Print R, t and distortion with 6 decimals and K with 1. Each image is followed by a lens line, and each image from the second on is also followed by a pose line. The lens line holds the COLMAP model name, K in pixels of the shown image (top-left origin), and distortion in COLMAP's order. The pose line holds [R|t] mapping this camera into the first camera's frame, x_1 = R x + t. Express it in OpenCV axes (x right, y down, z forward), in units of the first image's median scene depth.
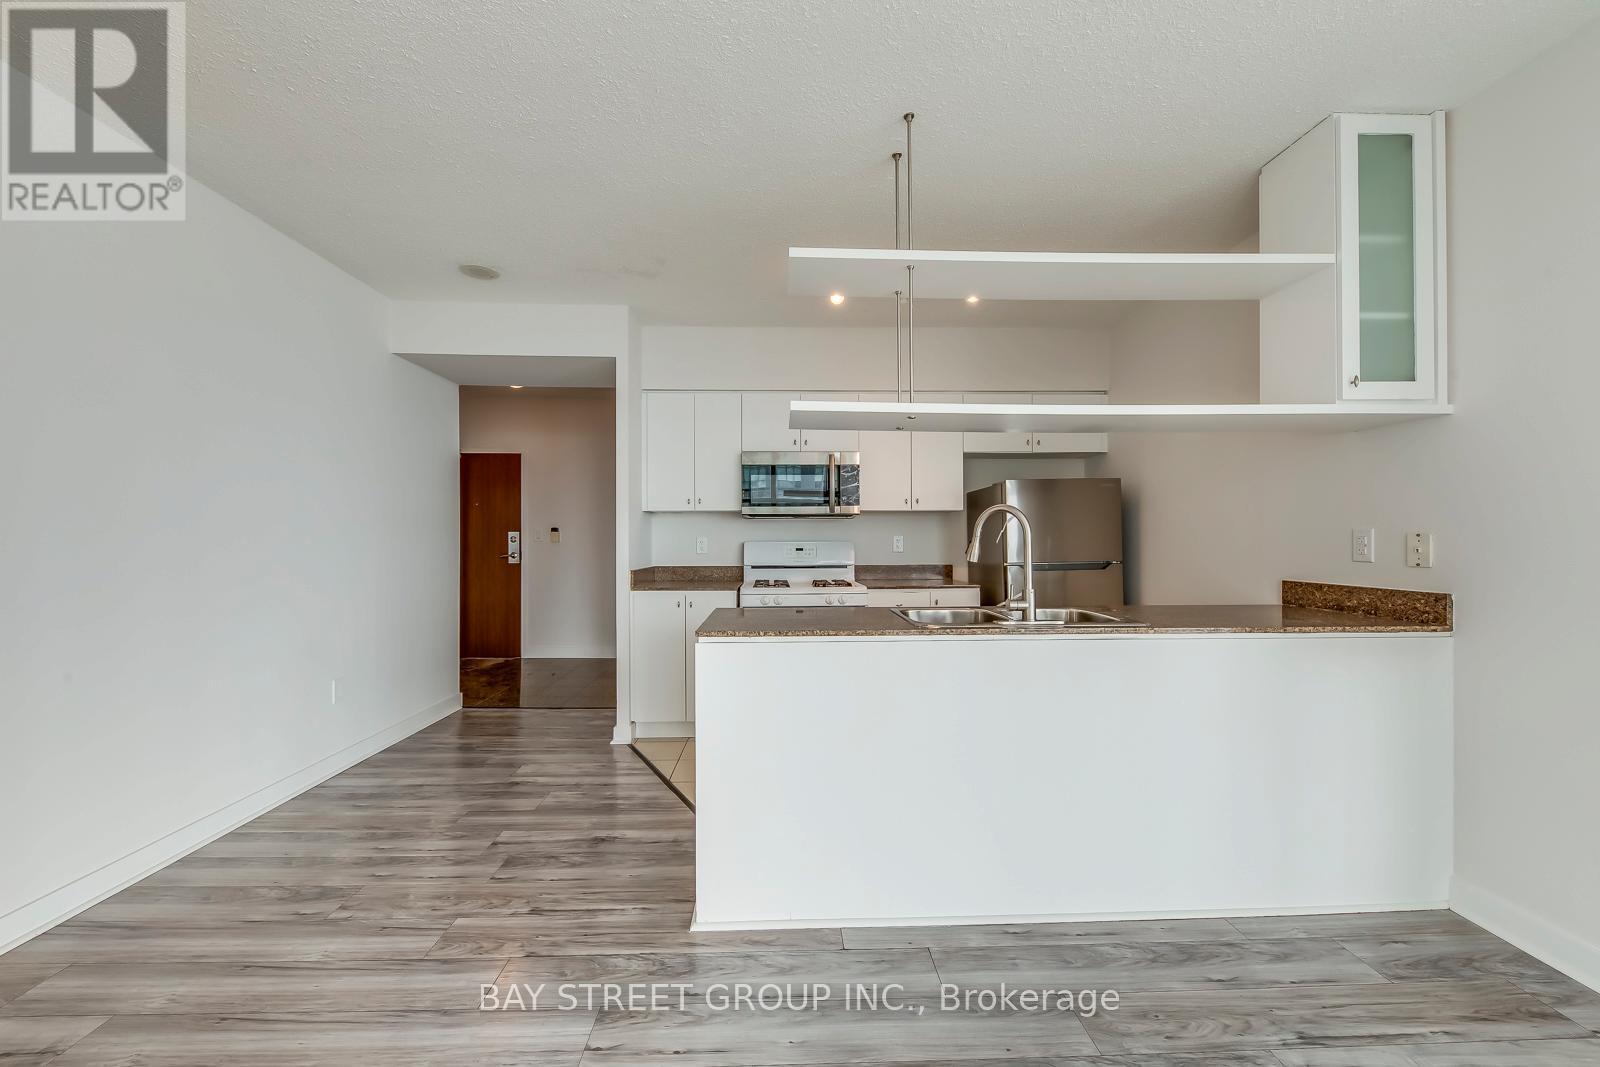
lens RADIAL K [[608.8, 0, 797.0], [0, 608.8, 539.9], [0, 0, 1]] dist [0.007312, -0.003629]
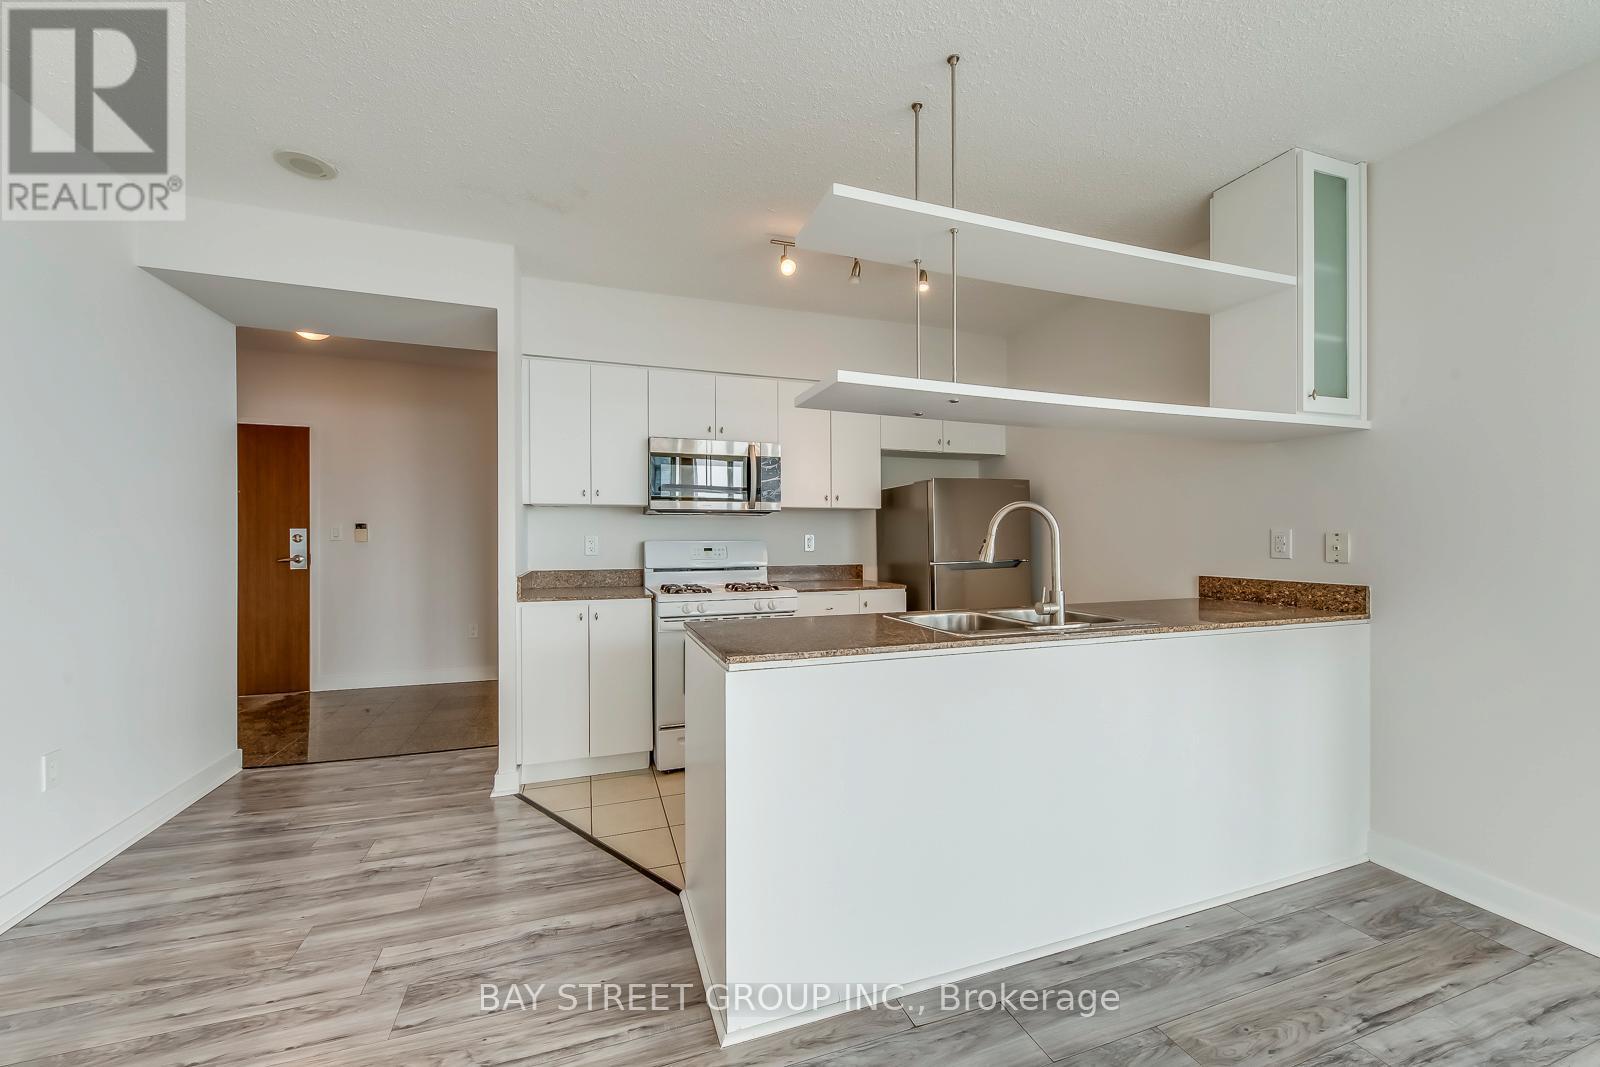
lens RADIAL K [[608.8, 0, 794.7], [0, 608.8, 540.9], [0, 0, 1]] dist [0.007312, -0.003629]
pose [[0.954142, -0.001544, 0.299350, -0.221881], [0.000502, 0.999994, 0.003557, -0.000888], [-0.299353, -0.003244, 0.954137, 0.166836]]
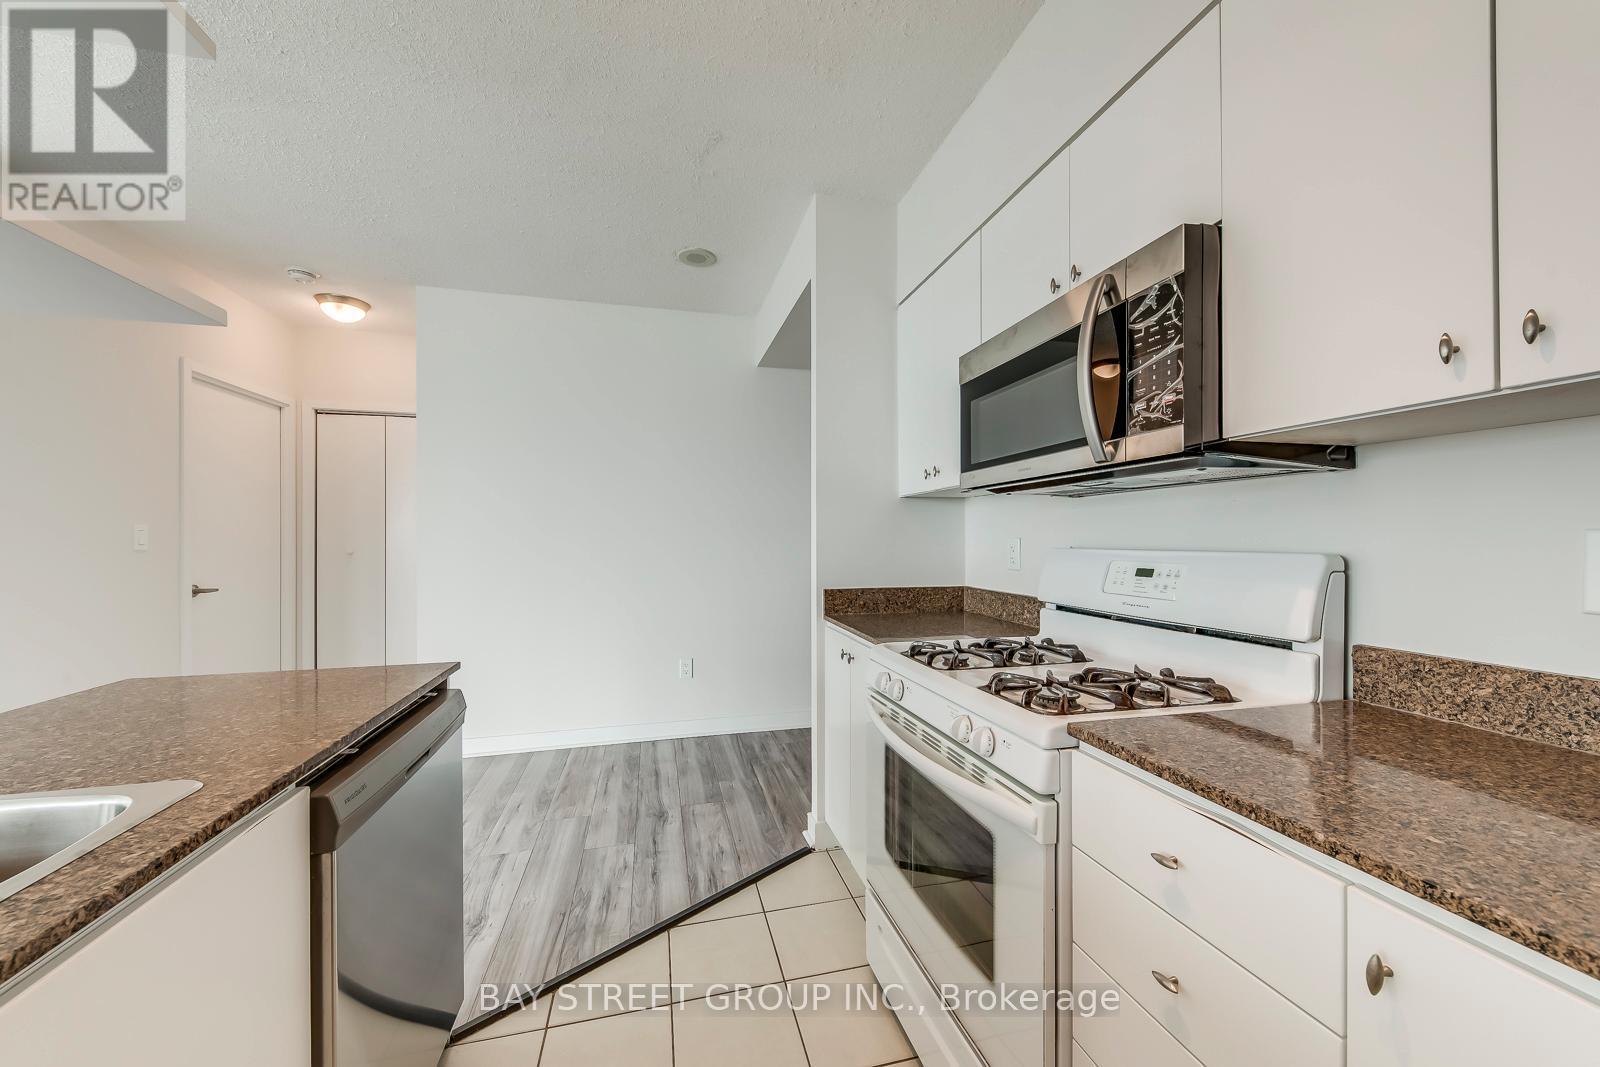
lens RADIAL K [[564.7, 0, 788.2], [0, 564.7, 534.3], [0, 0, 1]] dist [0.006184, -0.003392]
pose [[0.213390, -0.009171, -0.976924, 0.449985], [0.006463, 0.999947, -0.007975, -0.009563], [0.976946, -0.004612, 0.213438, 1.131368]]
